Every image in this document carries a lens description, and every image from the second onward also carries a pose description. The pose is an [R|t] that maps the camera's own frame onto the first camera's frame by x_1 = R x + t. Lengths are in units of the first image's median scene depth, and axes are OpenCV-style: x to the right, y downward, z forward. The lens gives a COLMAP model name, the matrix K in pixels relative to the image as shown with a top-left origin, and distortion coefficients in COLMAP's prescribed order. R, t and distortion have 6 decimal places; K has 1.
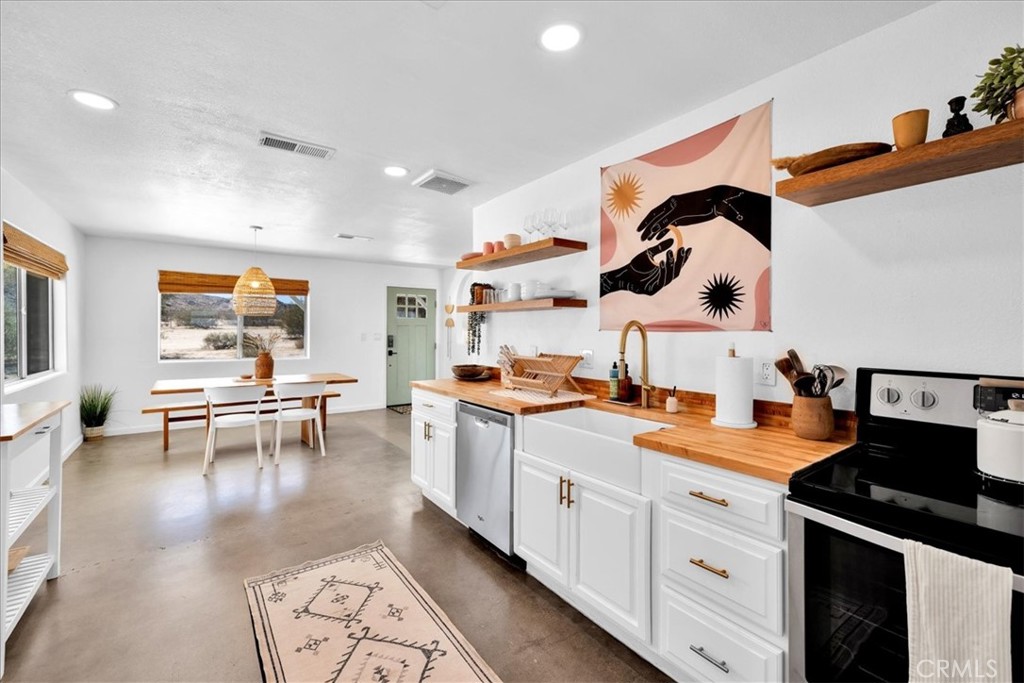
lens RADIAL K [[439.9, 0, 500.5], [0, 439.9, 331.3], [0, 0, 1]] dist [0.000997, 0.000100]
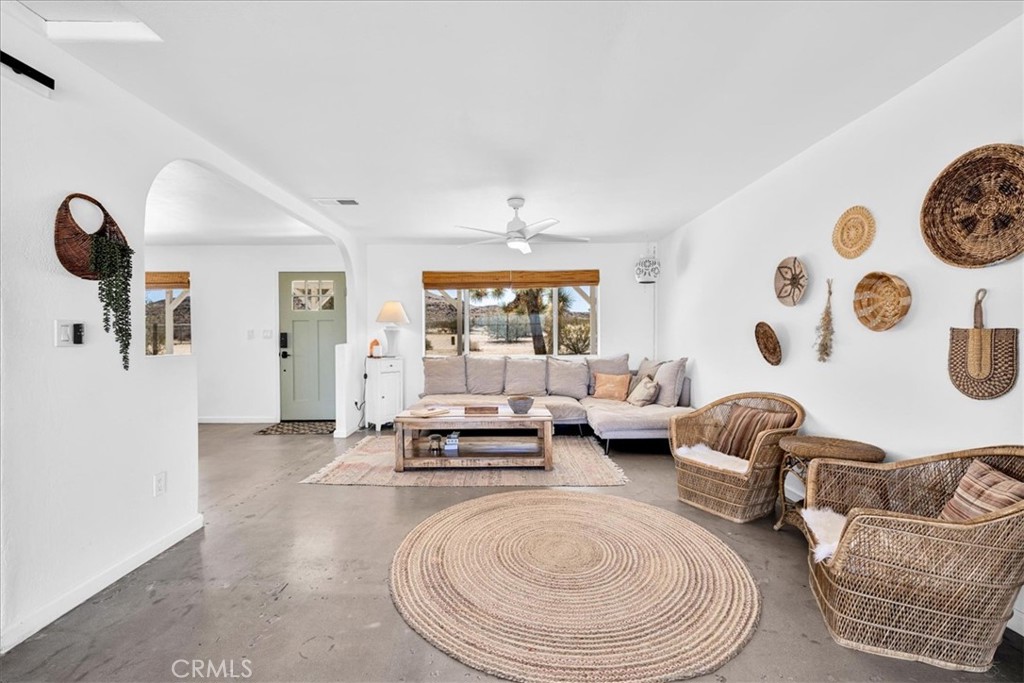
lens RADIAL K [[431.1, 0, 499.5], [0, 431.1, 345.0], [0, 0, 1]] dist [0.000419, 0.000082]
pose [[0.819955, 0.005903, -0.572398, 1.671990], [0.004108, 0.999860, 0.016196, 0.063791], [0.572414, -0.015631, 0.819816, 1.840222]]
